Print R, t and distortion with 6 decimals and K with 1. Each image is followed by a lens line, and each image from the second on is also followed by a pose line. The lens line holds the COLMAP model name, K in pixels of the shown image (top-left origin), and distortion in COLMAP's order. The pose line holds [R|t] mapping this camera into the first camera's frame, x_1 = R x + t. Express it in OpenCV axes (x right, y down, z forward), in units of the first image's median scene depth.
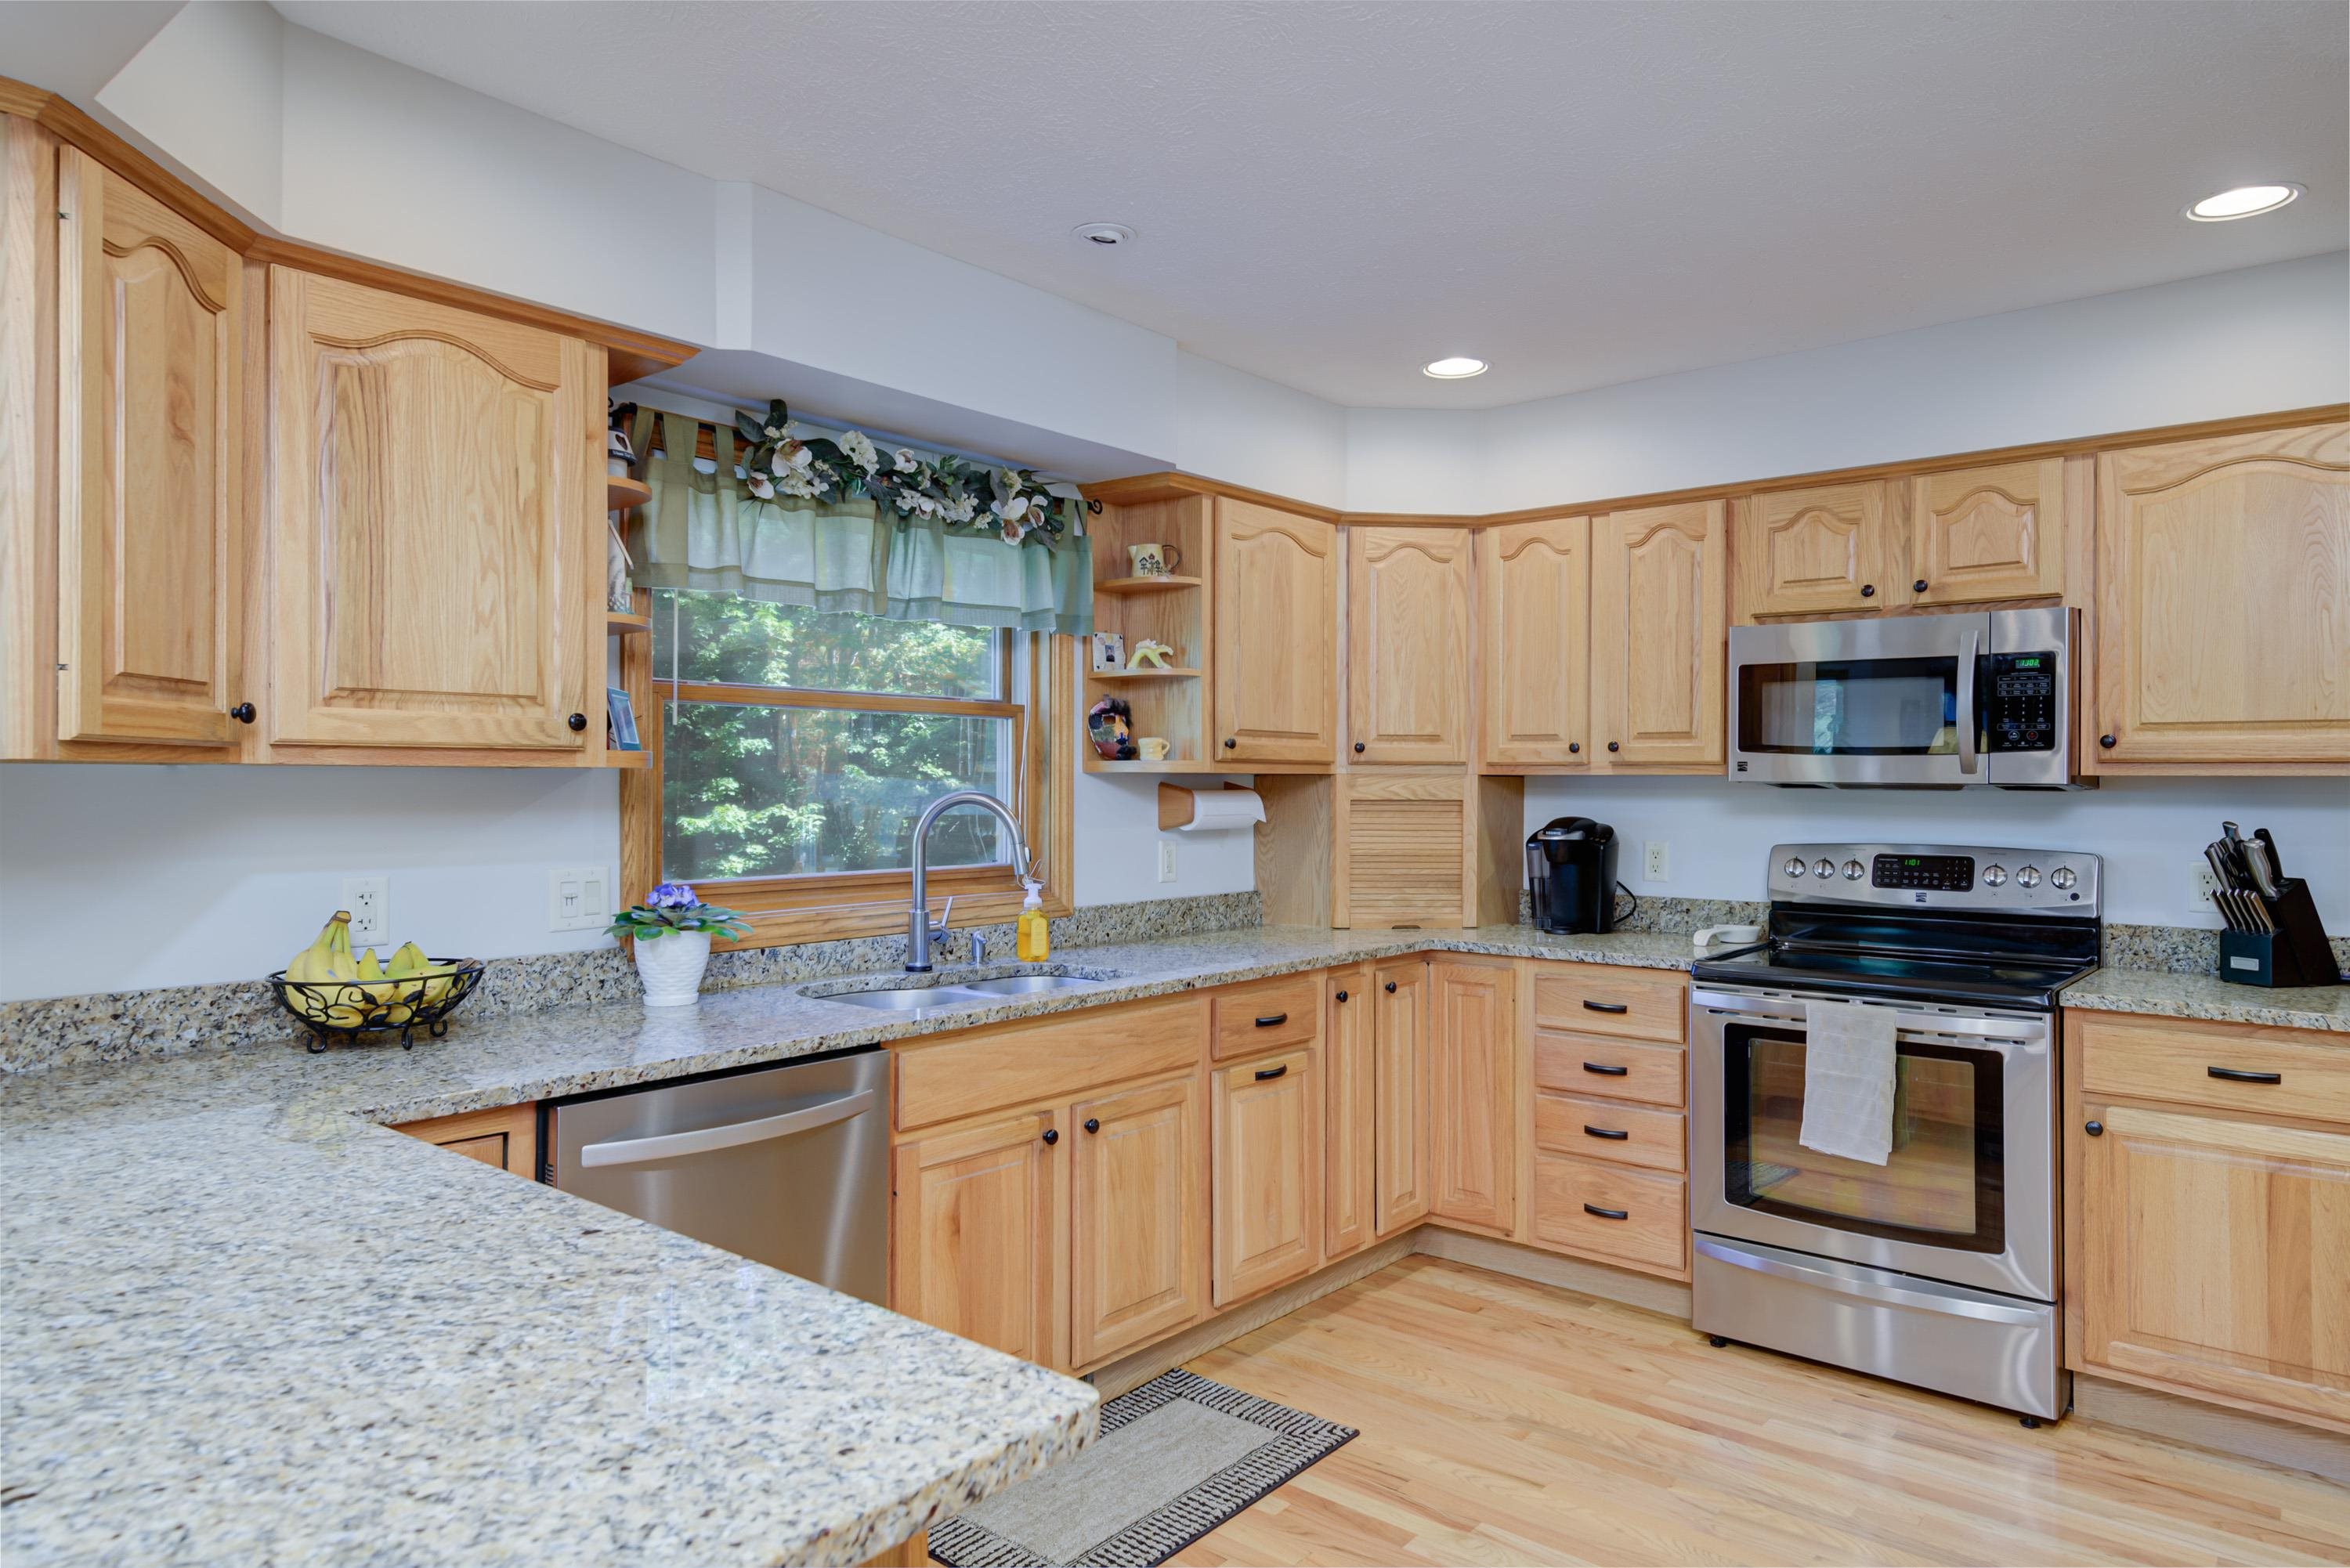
lens RADIAL K [[1423.3, 0, 1174.4], [0, 1423.3, 780.9], [0, 0, 1]] dist [0.006711, 0.002338]
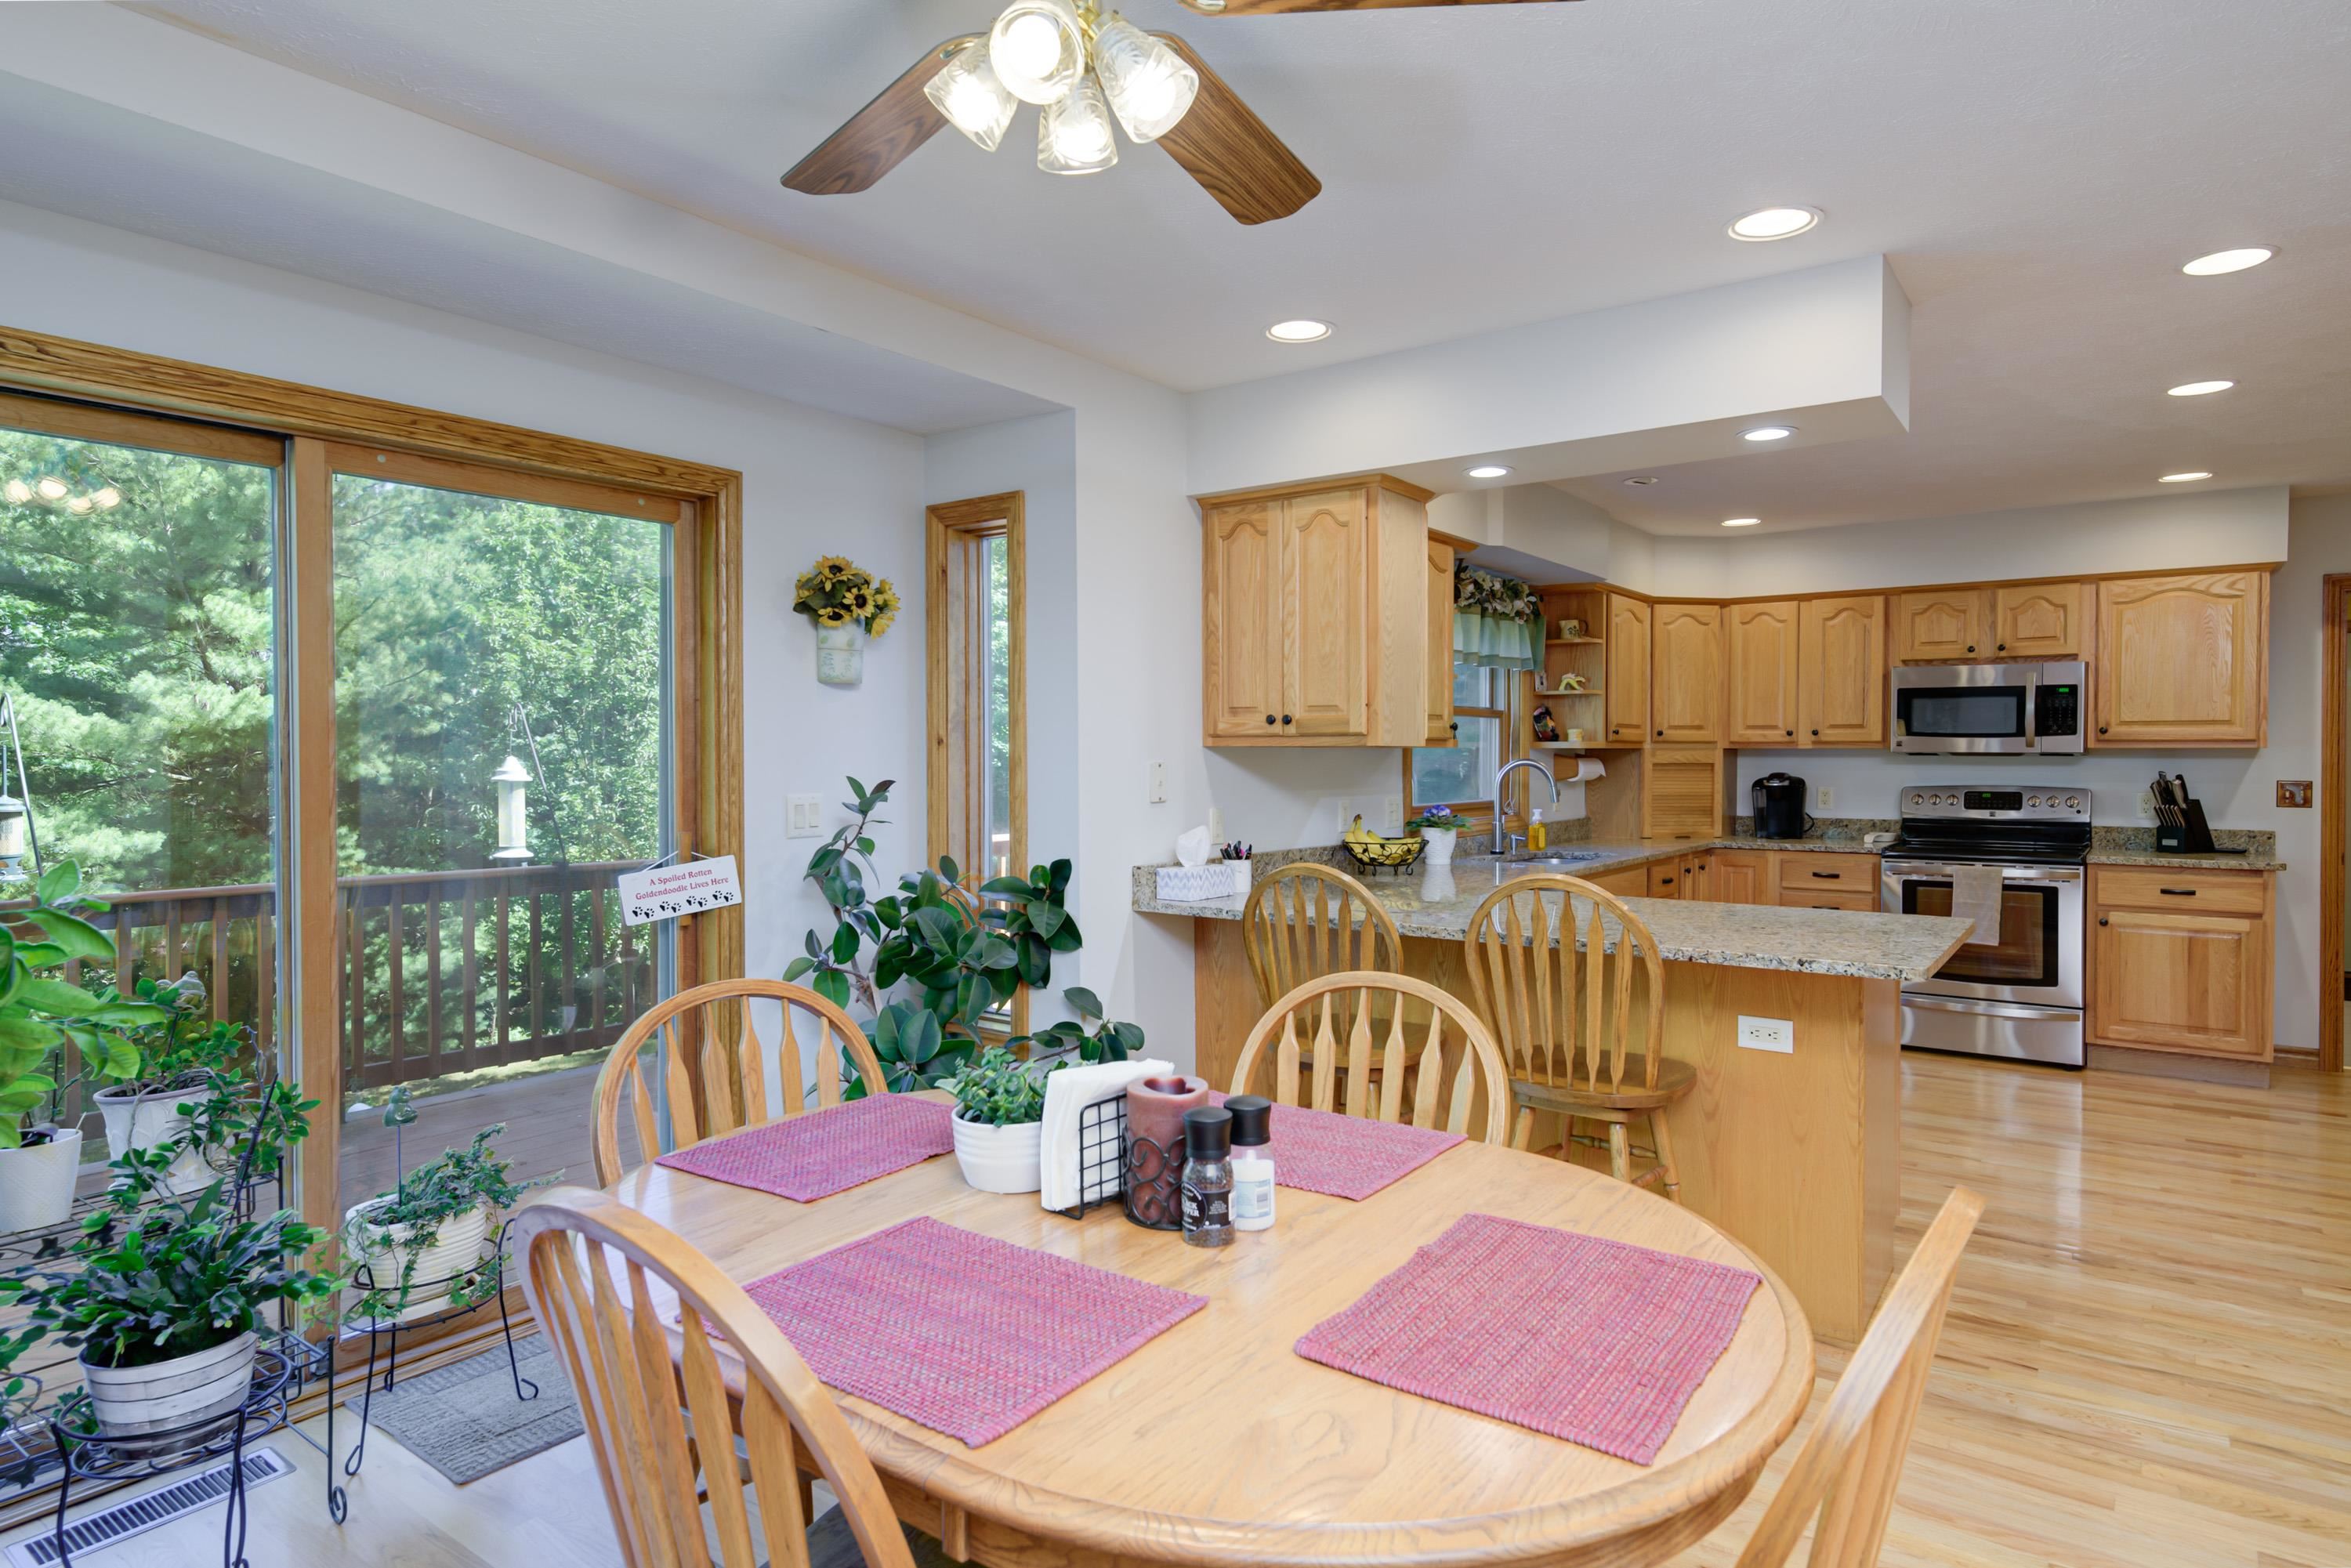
lens RADIAL K [[1279.4, 0, 1176.3], [0, 1279.4, 780.8], [0, 0, 1]] dist [-0.002286, -0.000802]
pose [[0.998626, -0.005247, 0.052148, -0.622267], [0.004170, 0.999776, 0.020741, -0.000348], [-0.052245, -0.020495, 0.998424, -0.601079]]
